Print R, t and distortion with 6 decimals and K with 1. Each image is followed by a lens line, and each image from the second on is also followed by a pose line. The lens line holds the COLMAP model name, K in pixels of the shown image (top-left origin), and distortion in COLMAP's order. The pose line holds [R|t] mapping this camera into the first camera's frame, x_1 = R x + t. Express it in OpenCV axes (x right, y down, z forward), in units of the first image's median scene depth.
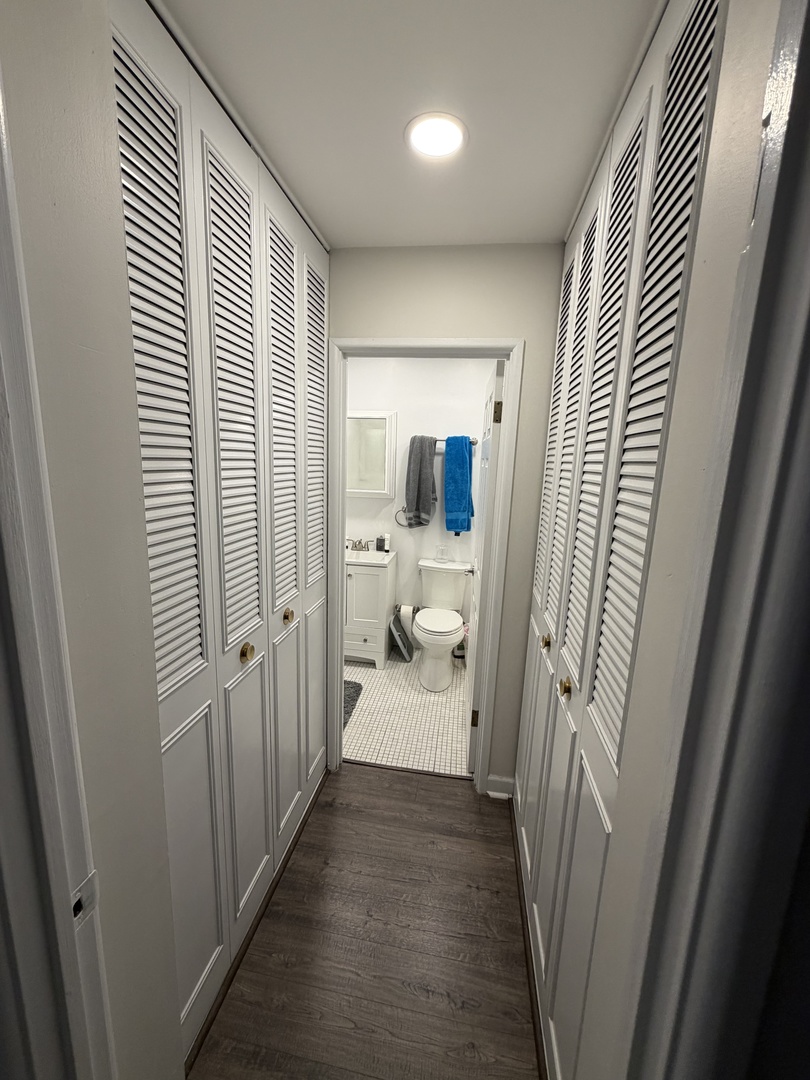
lens RADIAL K [[432.6, 0, 404.6], [0, 432.6, 541.6], [0, 0, 1]] dist [0.001358, -0.000977]
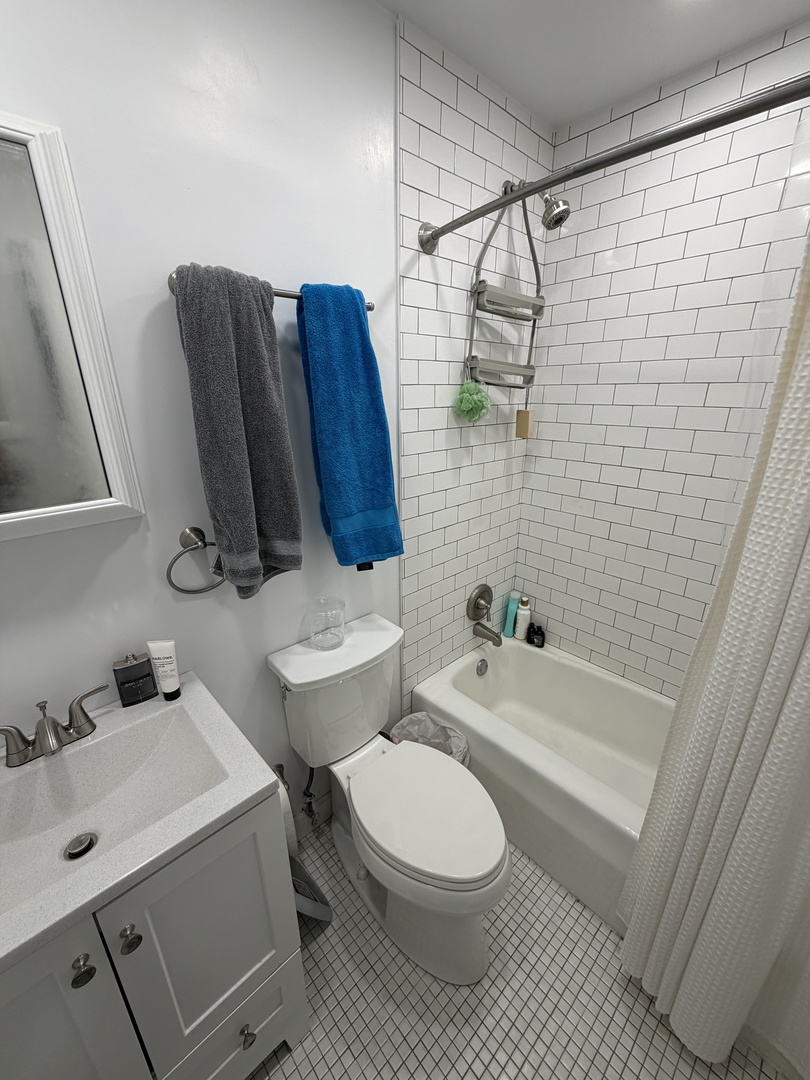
lens RADIAL K [[432.6, 0, 402.9], [0, 432.6, 538.8], [0, 0, 1]] dist [0.001358, -0.000977]
pose [[0.623004, -0.296112, 0.724005, -0.129703], [0.166563, 0.954571, 0.247085, -0.129569], [-0.764279, -0.033343, 0.644023, 0.720179]]
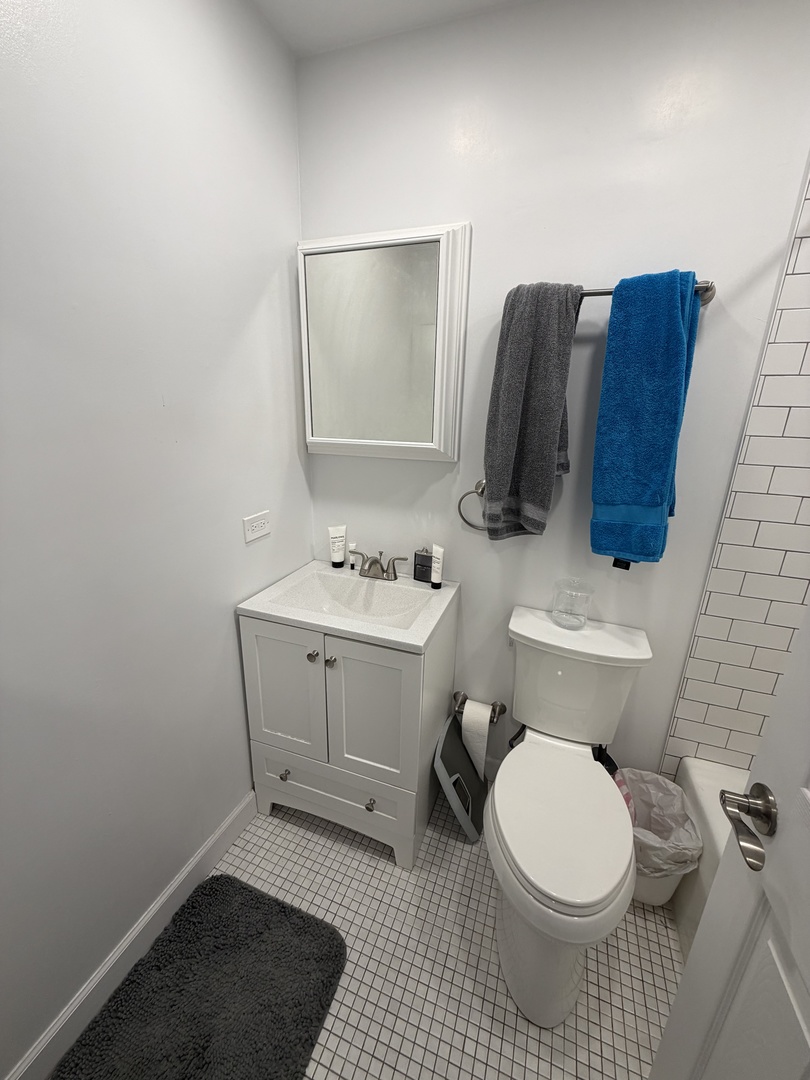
lens RADIAL K [[432.6, 0, 403.1], [0, 432.6, 540.9], [0, 0, 1]] dist [0.001358, -0.000977]
pose [[0.978208, 0.049504, -0.201638, 0.012289], [-0.025119, 0.992244, 0.121745, -0.076362], [0.206100, -0.114027, 0.971864, 0.599849]]
